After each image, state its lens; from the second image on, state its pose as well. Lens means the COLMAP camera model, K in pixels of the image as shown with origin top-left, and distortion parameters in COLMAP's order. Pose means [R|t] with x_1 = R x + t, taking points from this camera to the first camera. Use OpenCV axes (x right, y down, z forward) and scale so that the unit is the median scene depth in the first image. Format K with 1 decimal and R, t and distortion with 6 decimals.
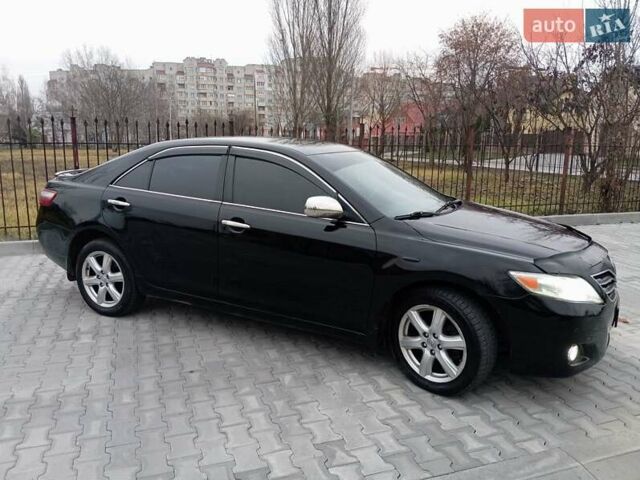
lens RADIAL K [[516.8, 0, 317.3], [0, 516.8, 240.5], [0, 0, 1]] dist [0.064668, -0.128532]
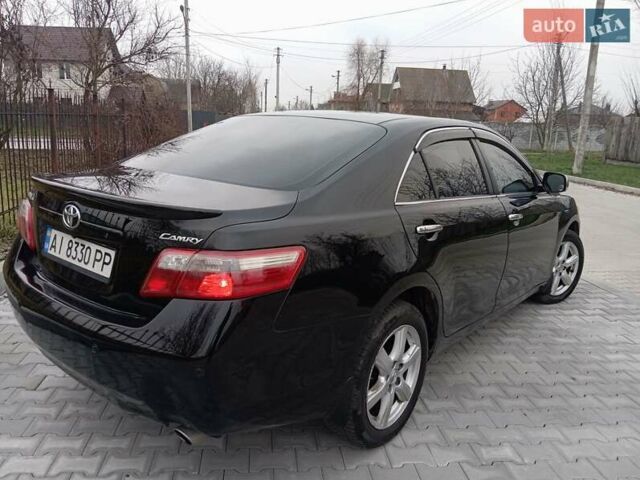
lens RADIAL K [[516.8, 0, 317.3], [0, 516.8, 240.5], [0, 0, 1]] dist [0.064668, -0.128532]
pose [[0.239542, -0.220061, 0.945618, -1.175335], [0.173534, 0.967994, 0.181309, -0.227384], [-0.955252, 0.120665, 0.270063, 1.169745]]
